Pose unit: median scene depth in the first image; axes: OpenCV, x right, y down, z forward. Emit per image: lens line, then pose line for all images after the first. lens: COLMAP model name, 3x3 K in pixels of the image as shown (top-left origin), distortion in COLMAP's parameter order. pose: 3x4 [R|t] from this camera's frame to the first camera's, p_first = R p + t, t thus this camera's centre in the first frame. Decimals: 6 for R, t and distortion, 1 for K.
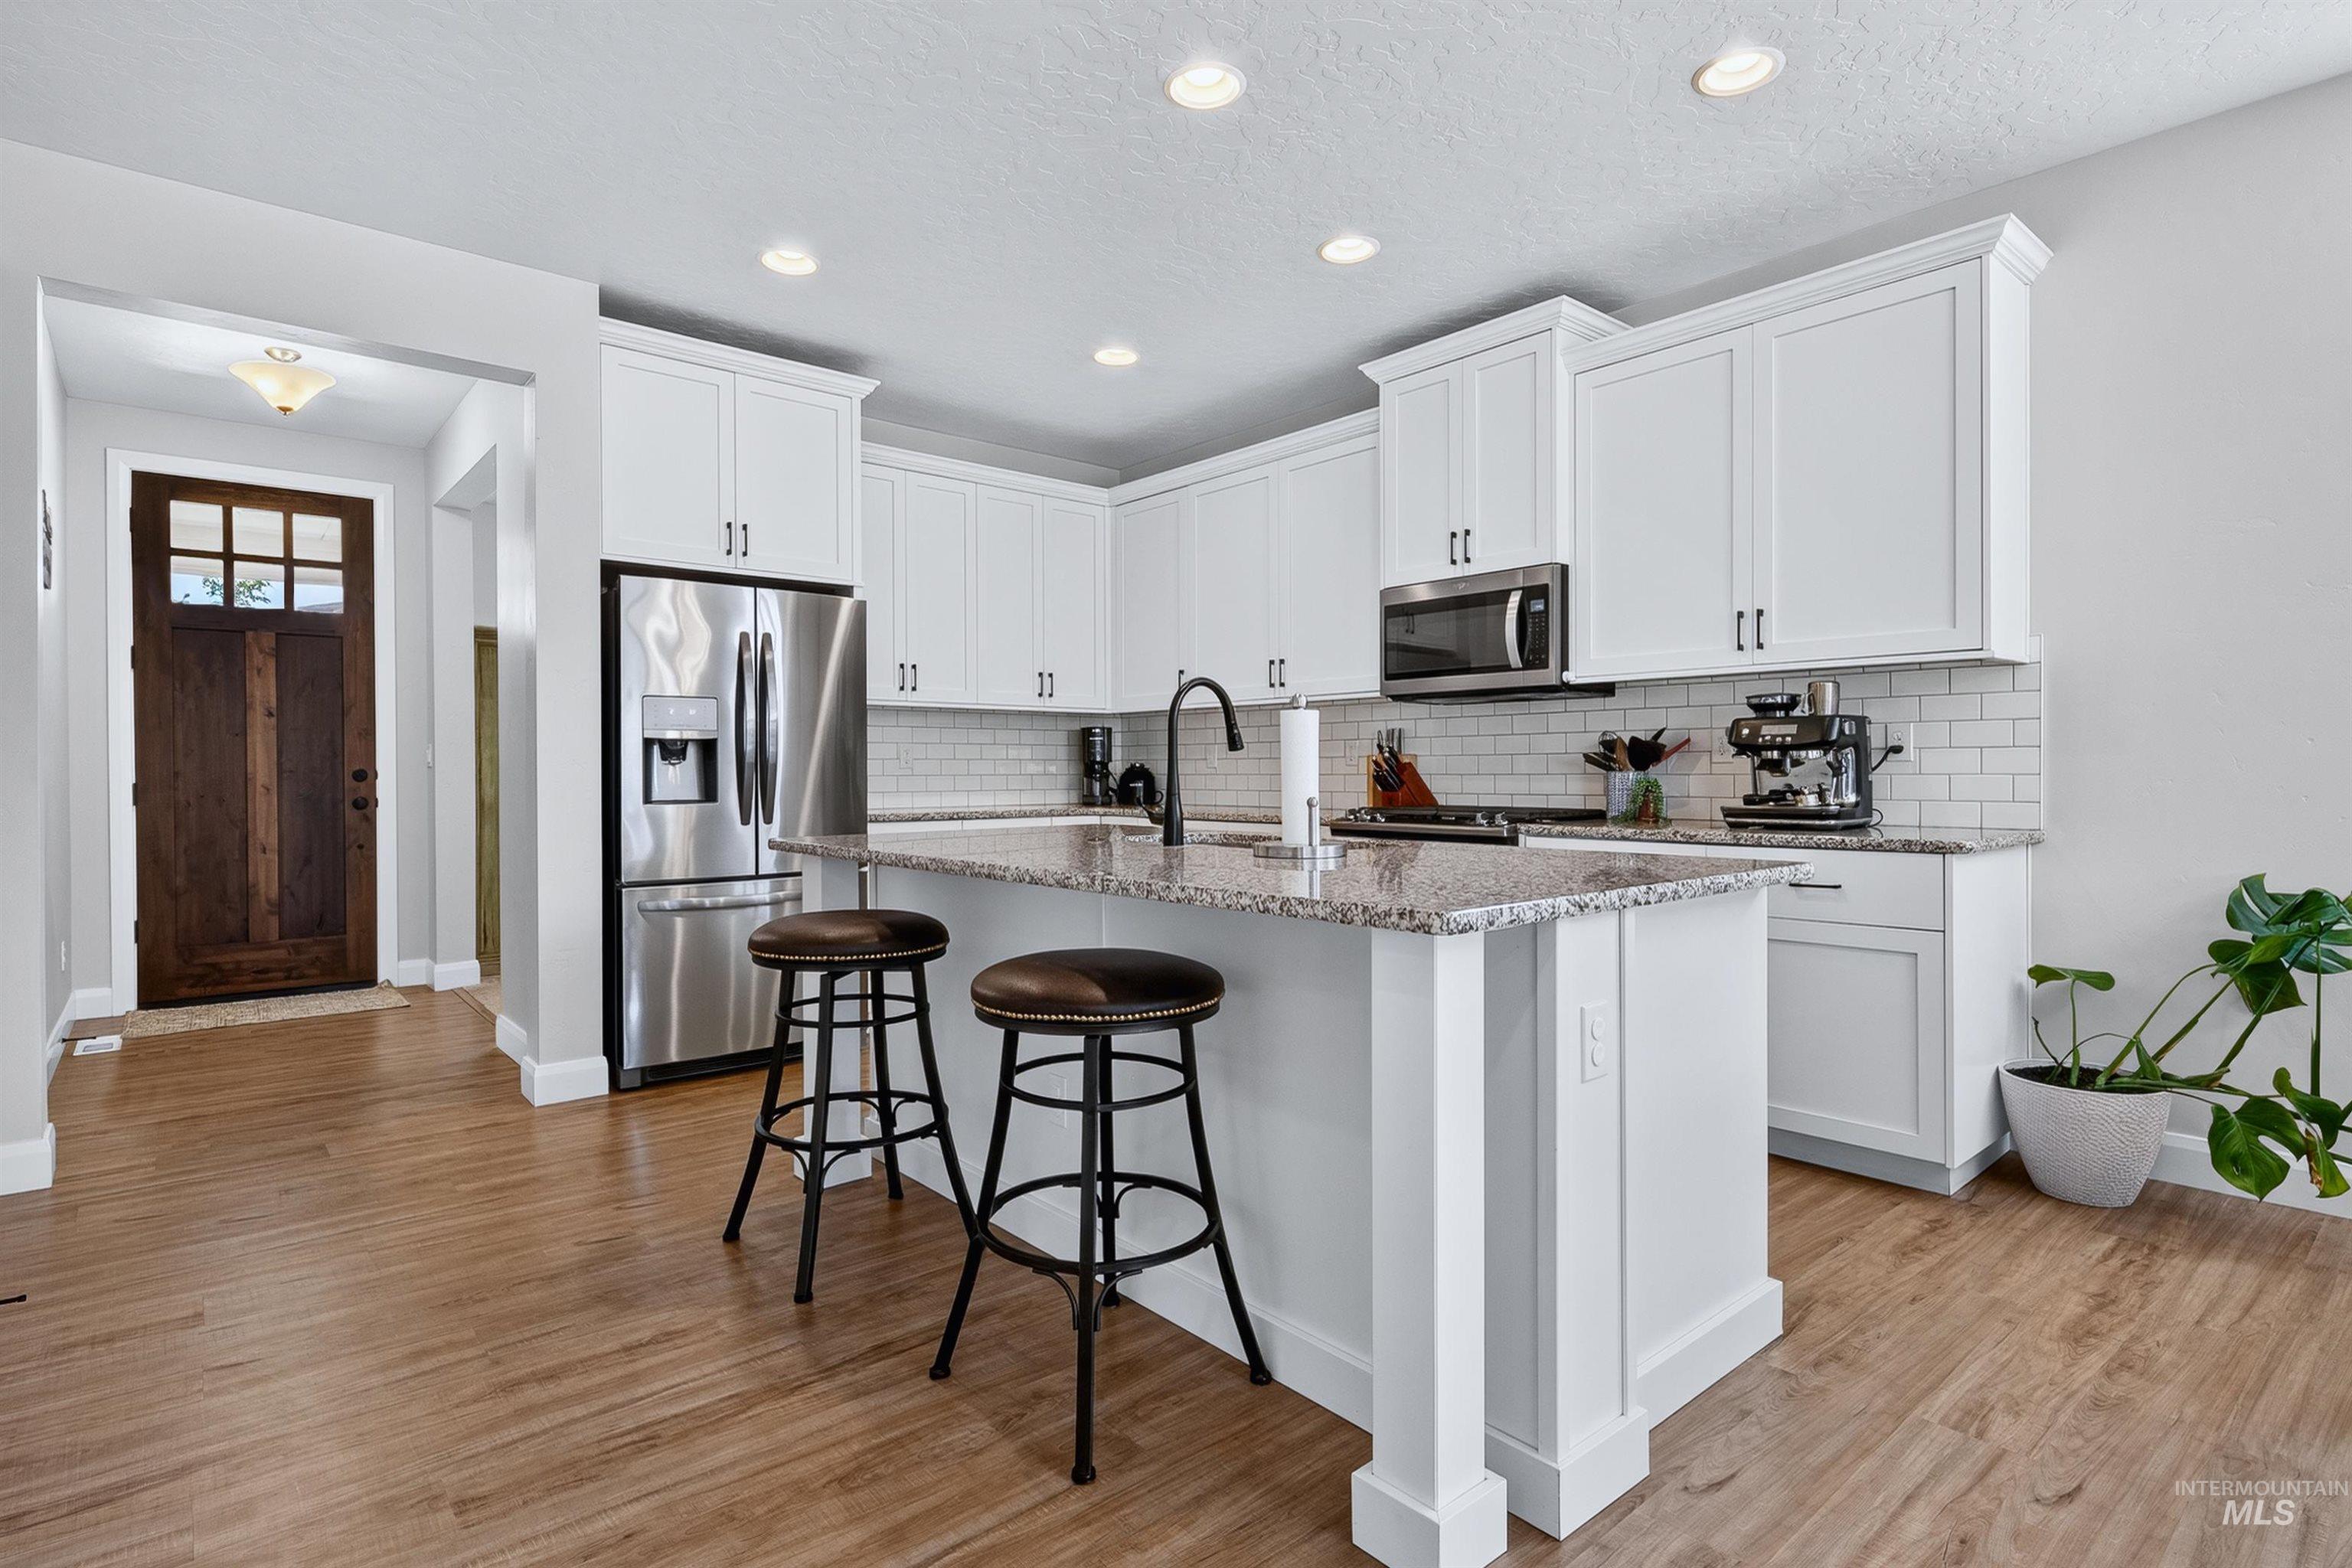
lens RADIAL K [[1164.2, 0, 1152.5], [0, 1164.2, 776.2], [0, 0, 1]] dist [0.004315, -0.001784]
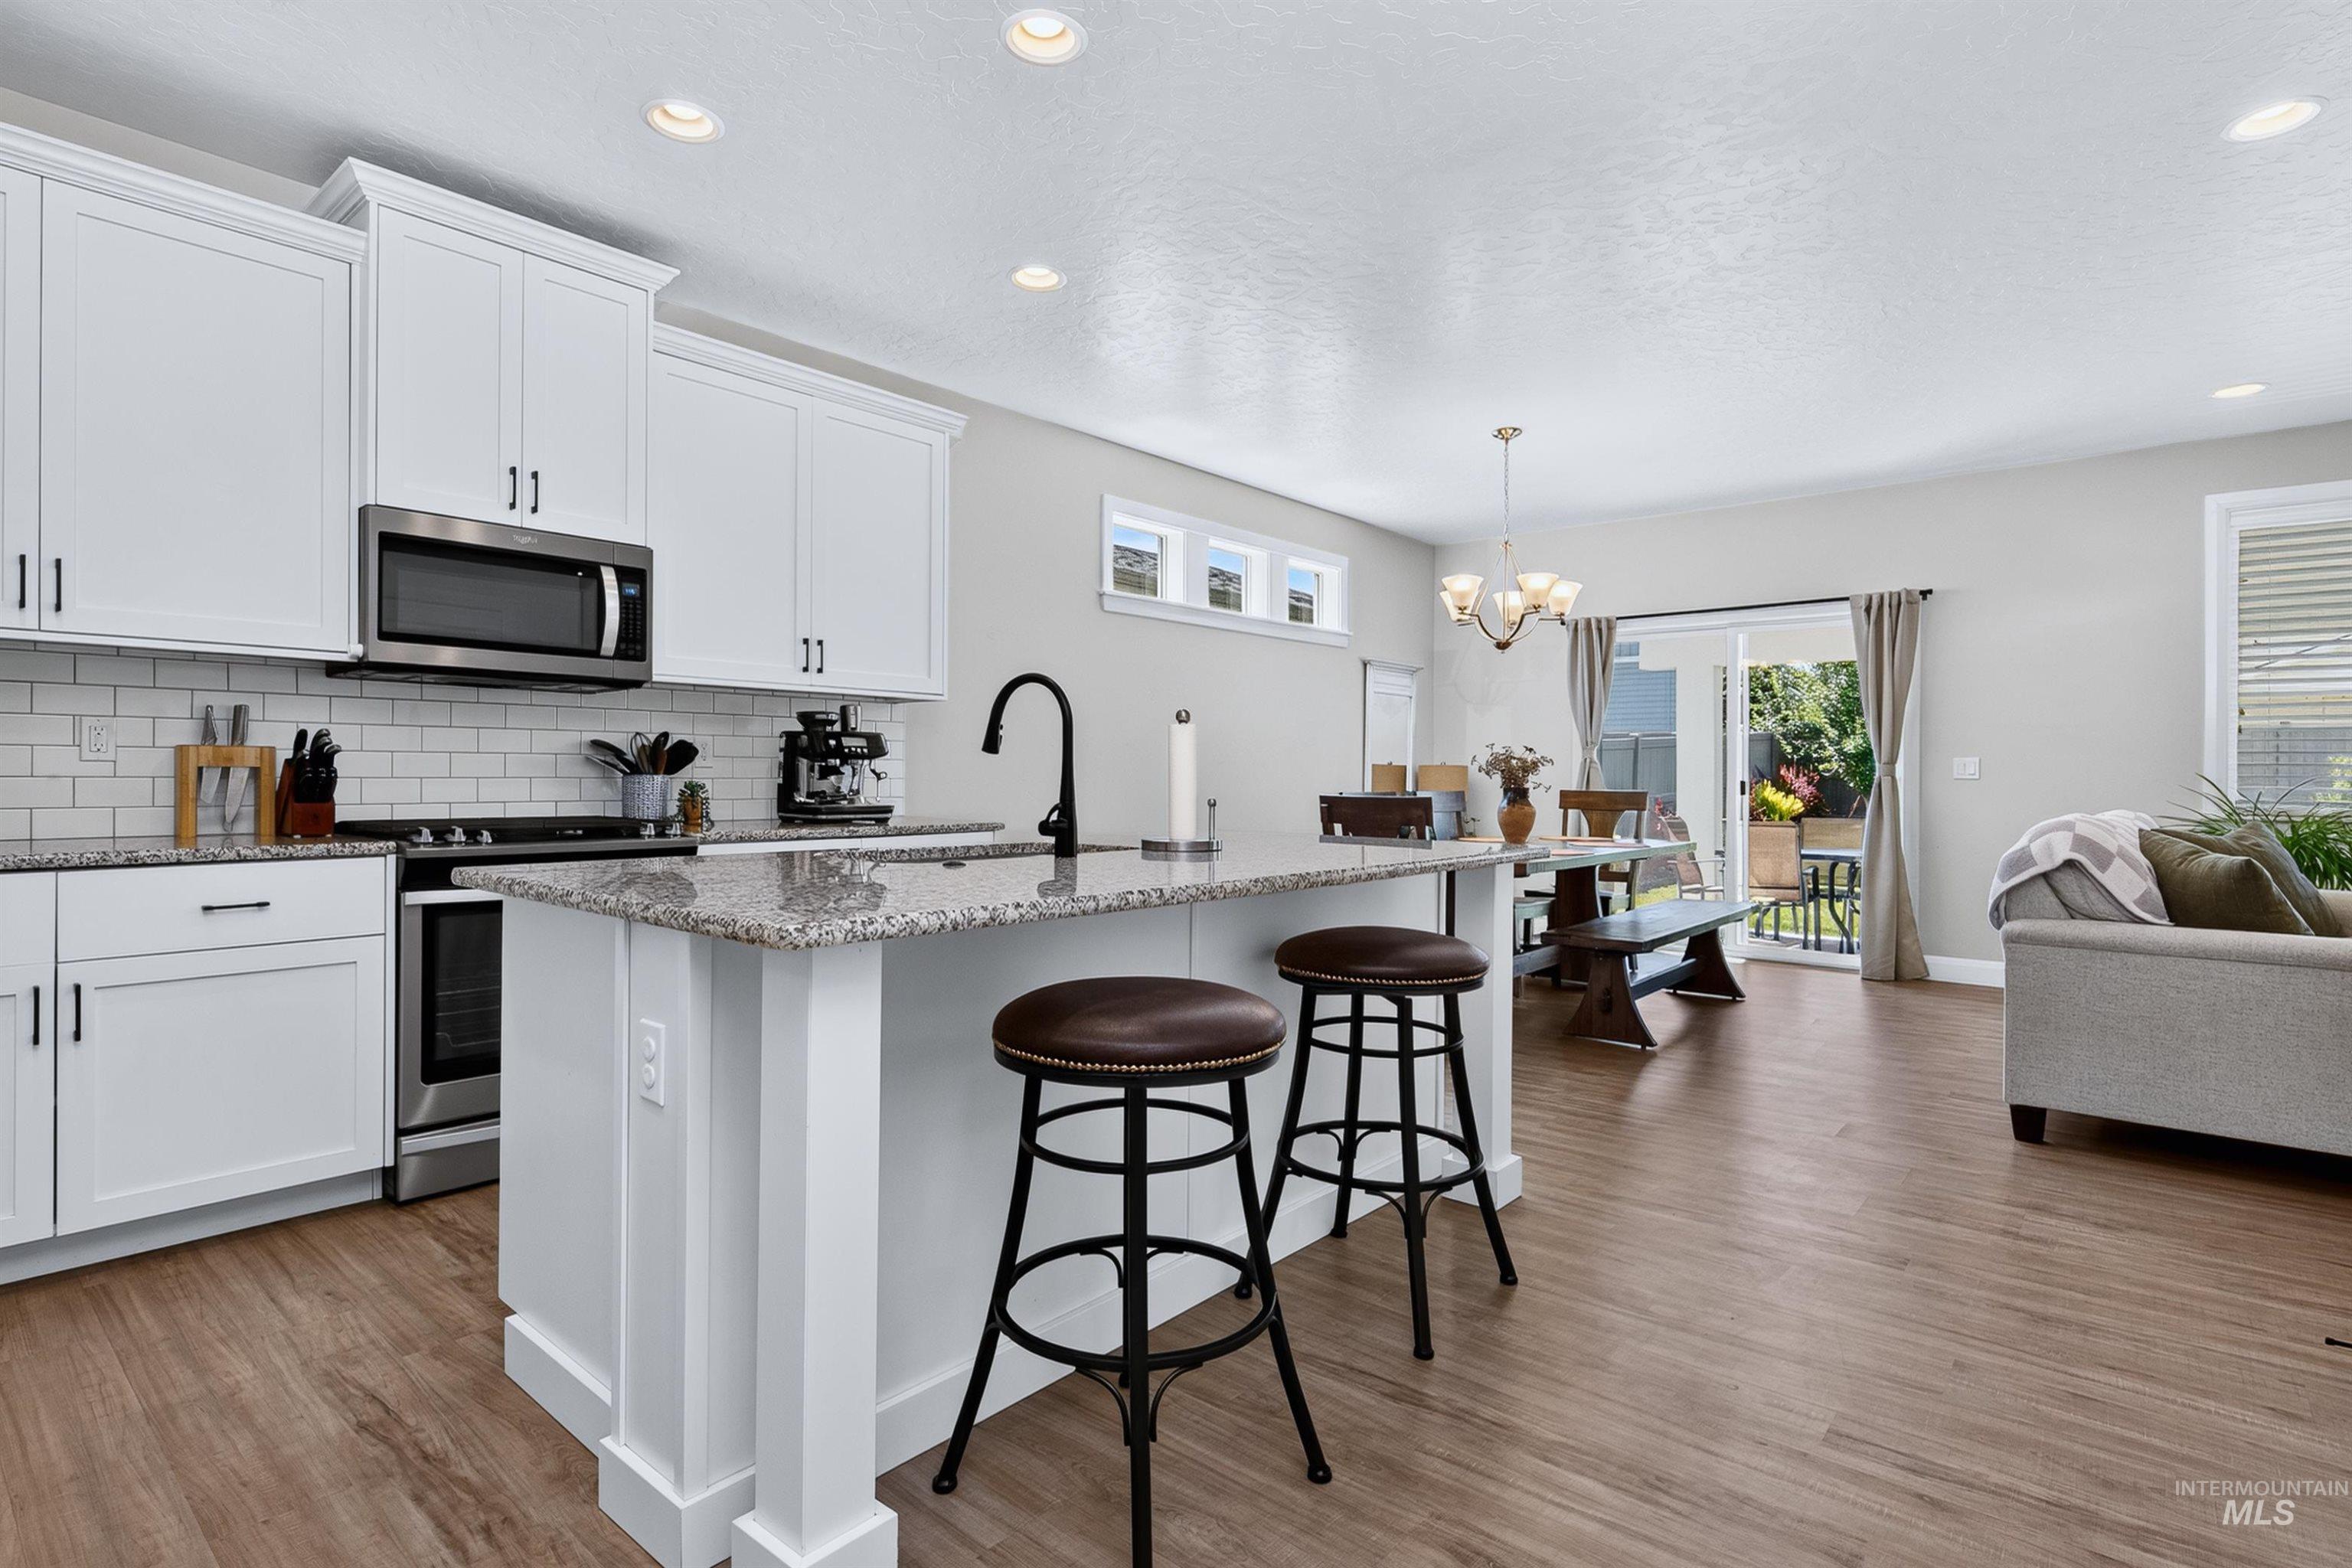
lens RADIAL K [[1164.2, 0, 1164.9], [0, 1164.2, 777.2], [0, 0, 1]] dist [0.004315, -0.001784]
pose [[-0.167133, 0.000329, 0.985934, -0.611338], [-0.000470, 1.000000, -0.000413, -0.001919], [-0.985934, -0.000533, -0.167133, 0.728347]]
